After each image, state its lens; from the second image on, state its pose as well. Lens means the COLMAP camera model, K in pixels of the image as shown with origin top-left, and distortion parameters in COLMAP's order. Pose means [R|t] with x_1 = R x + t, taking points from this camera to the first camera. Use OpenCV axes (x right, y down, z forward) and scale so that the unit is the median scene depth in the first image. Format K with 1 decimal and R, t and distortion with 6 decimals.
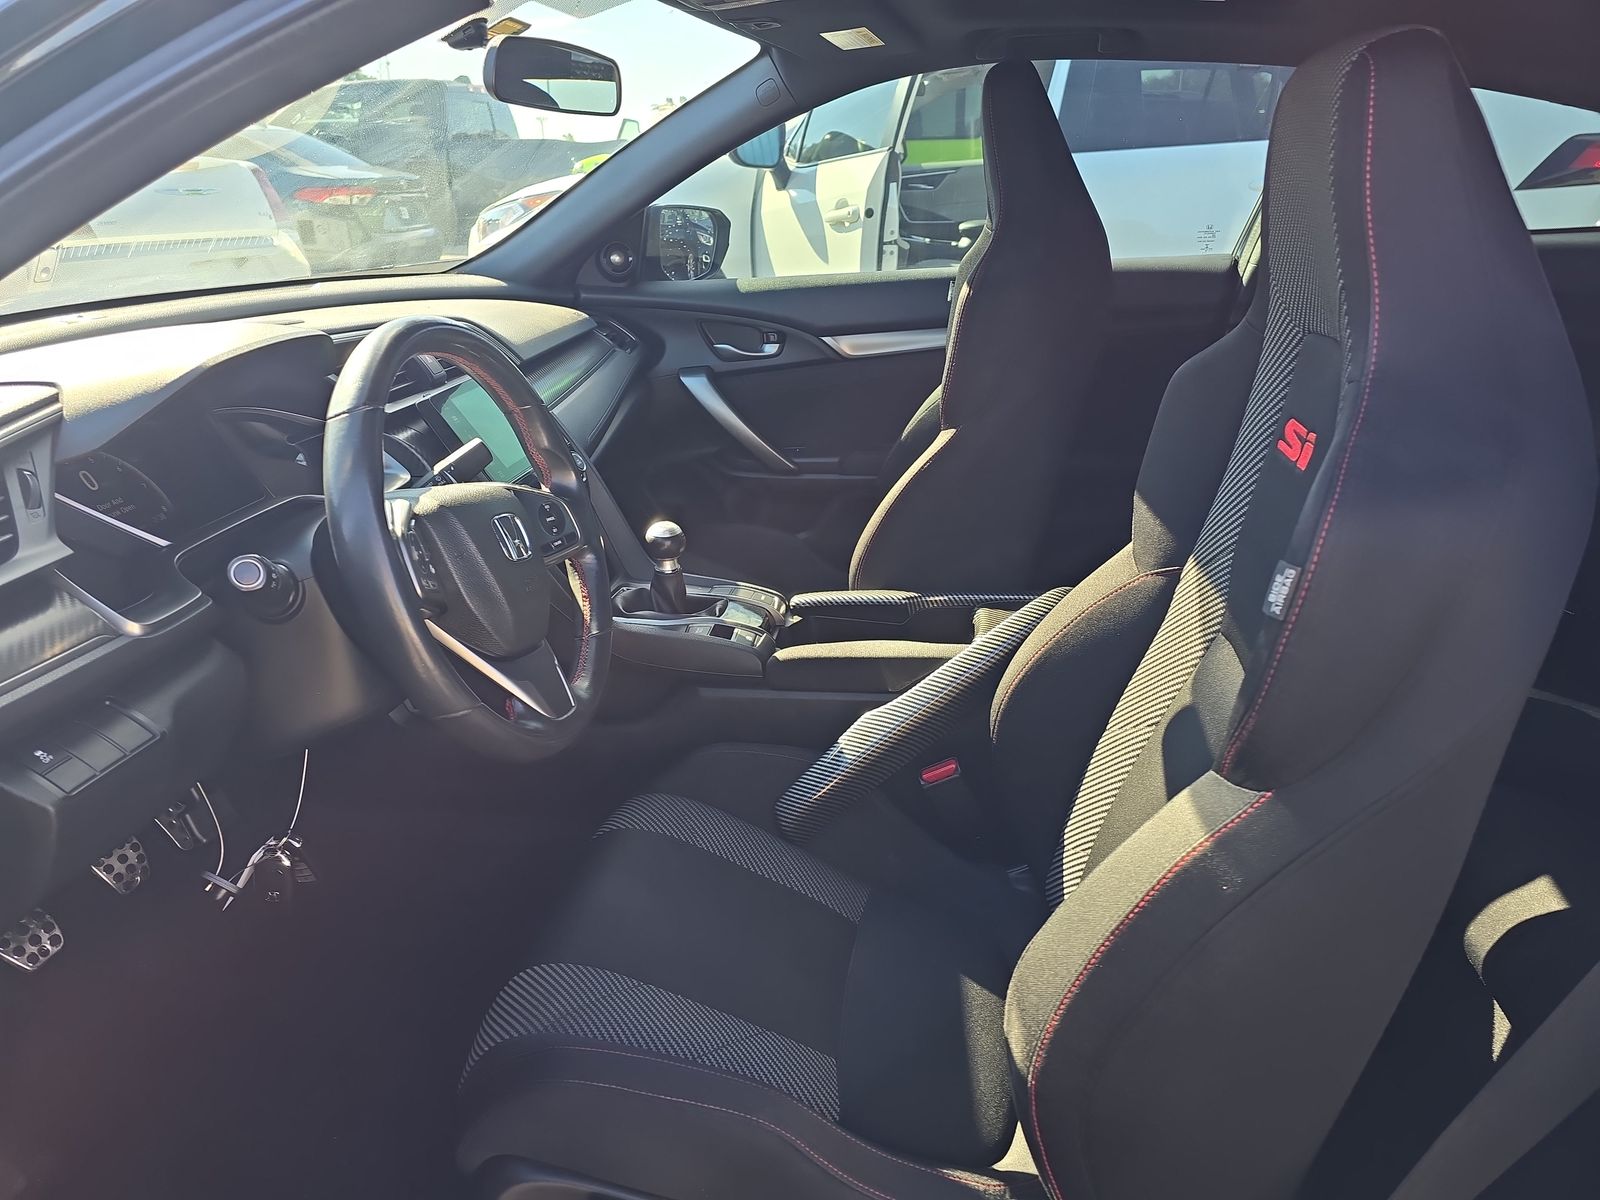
lens RADIAL K [[1091.3, 0, 808.6], [0, 1091.3, 599.8], [0, 0, 1]] dist [0.004034, -0.004012]
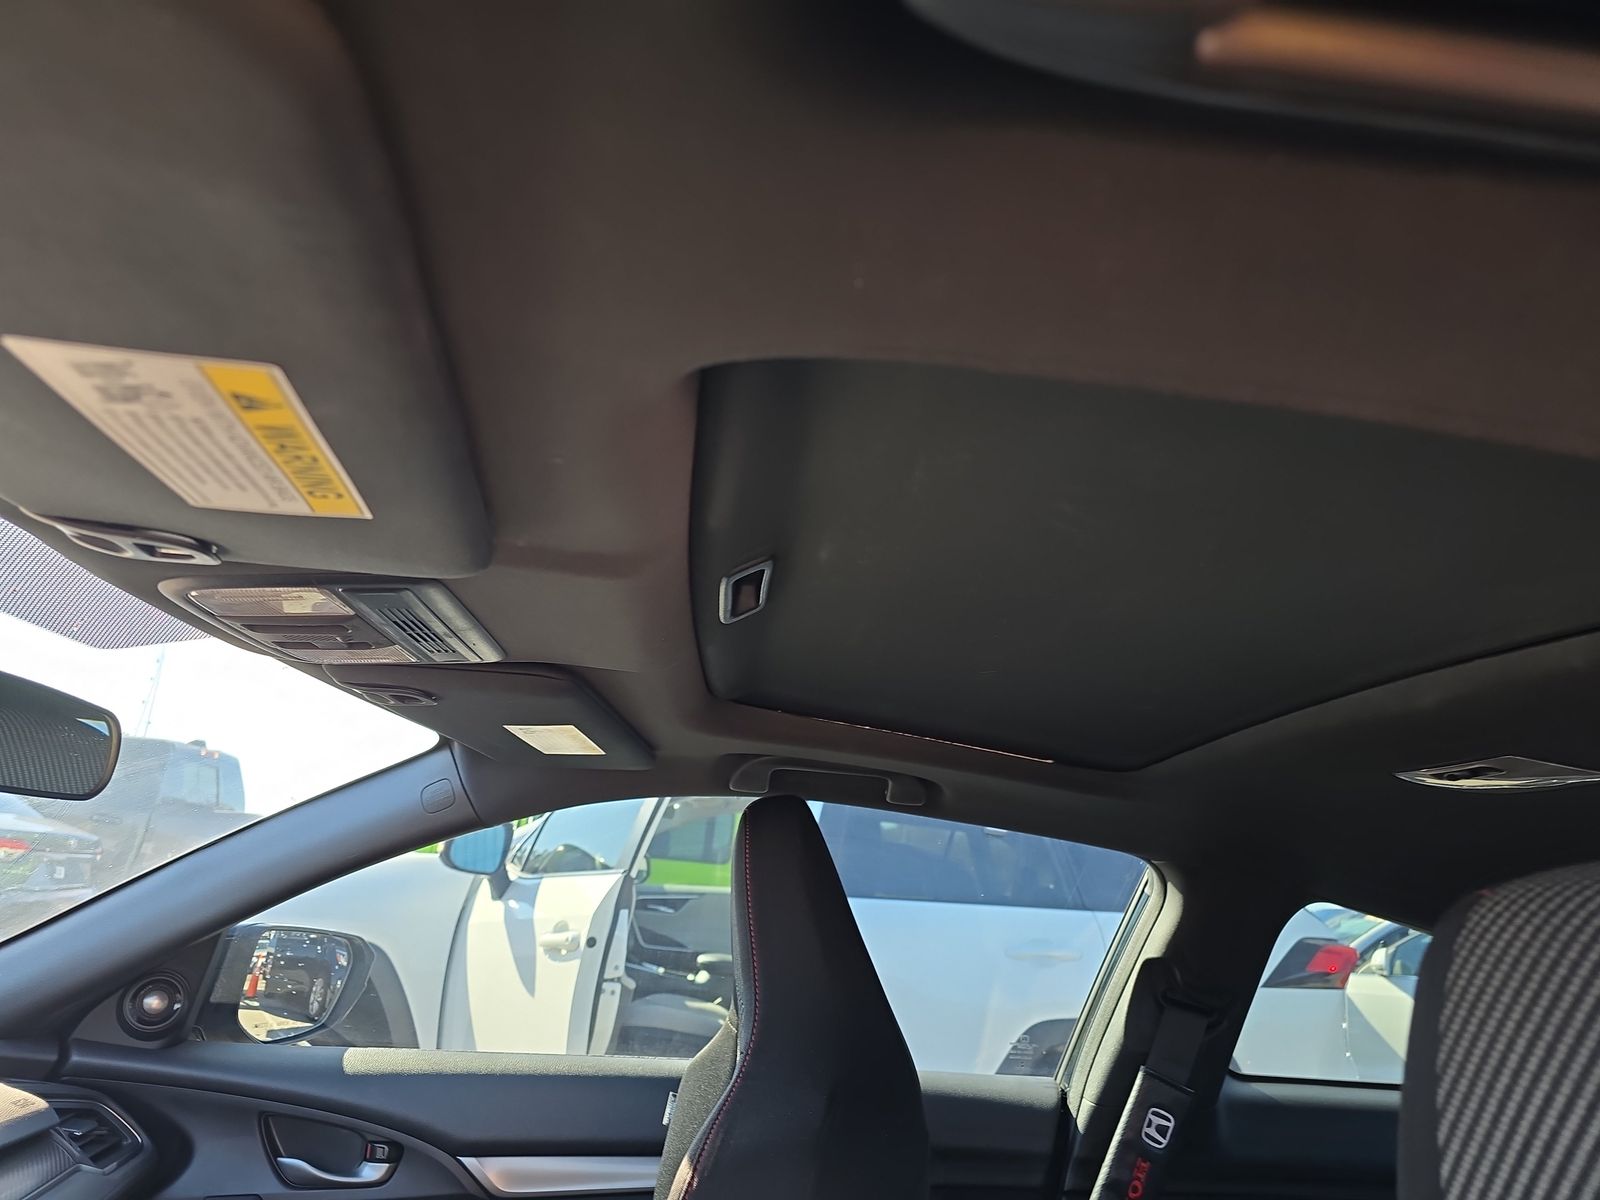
lens RADIAL K [[1051.2, 0, 800.0], [0, 1051.2, 600.0], [0, 0, 1]] dist [0.060308, -0.063025]
pose [[0.971553, 0.160524, 0.174119, 0.027164], [-0.026048, 0.803199, -0.595141, -0.084586], [-0.235386, 0.573675, 0.784532, 0.172338]]
